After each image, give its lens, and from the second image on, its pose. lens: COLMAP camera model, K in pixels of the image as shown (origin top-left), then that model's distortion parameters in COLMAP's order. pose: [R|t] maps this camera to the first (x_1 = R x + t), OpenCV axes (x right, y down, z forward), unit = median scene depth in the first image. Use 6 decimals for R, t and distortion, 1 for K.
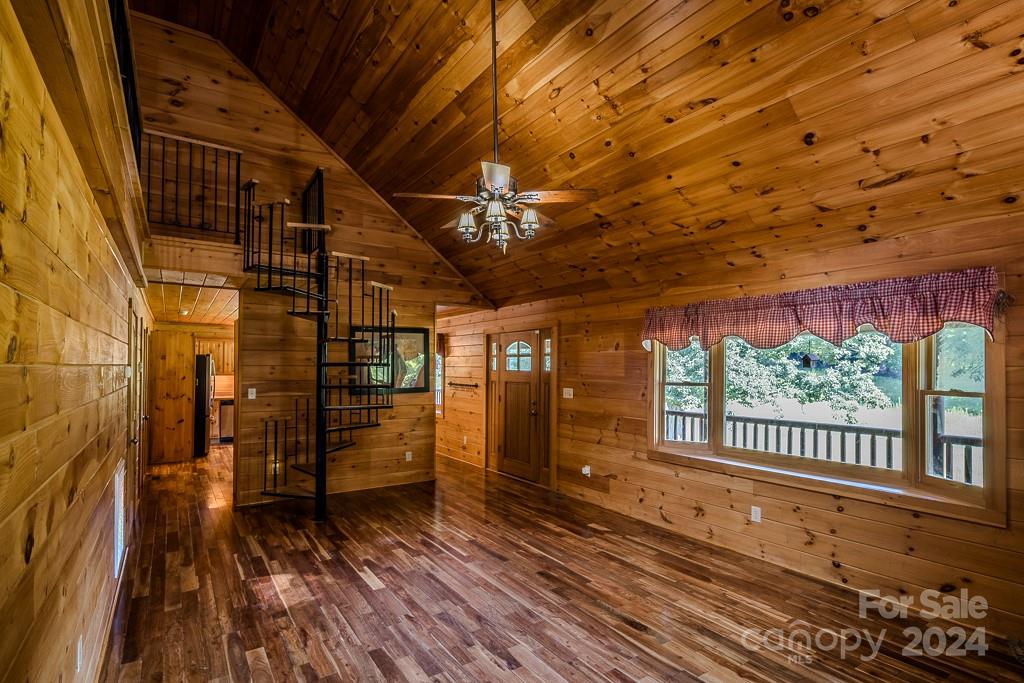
lens RADIAL K [[508.1, 0, 513.8], [0, 508.1, 362.2], [0, 0, 1]] dist [0.001070, -0.000566]
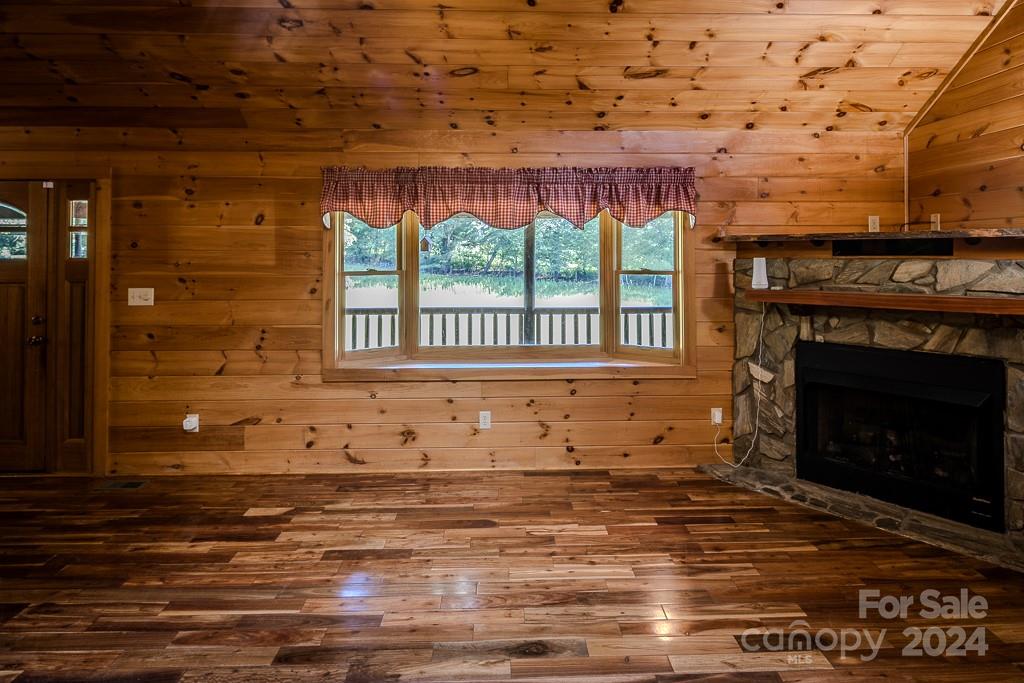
lens RADIAL K [[512.2, 0, 518.0], [0, 512.2, 248.3], [0, 0, 1]] dist [0.000597, -0.001290]
pose [[0.530163, 0.001118, 0.847895, -0.197147], [-0.004623, 0.999988, 0.001572, 0.003955], [-0.847883, -0.004753, 0.530162, 0.412943]]
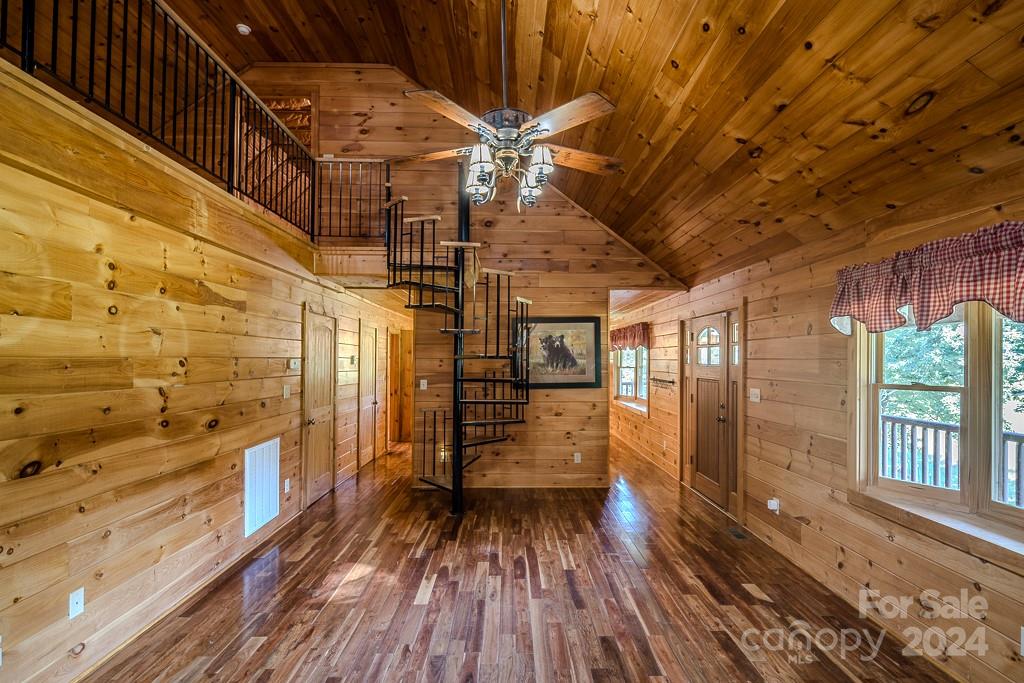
lens RADIAL K [[506.6, 0, 514.8], [0, 506.6, 352.3], [0, 0, 1]] dist [-0.000766, -0.002041]
pose [[0.837583, -0.008415, -0.546245, 0.269542], [0.004816, 0.999956, -0.008020, 0.003478], [0.546288, 0.004087, 0.837587, 0.242371]]
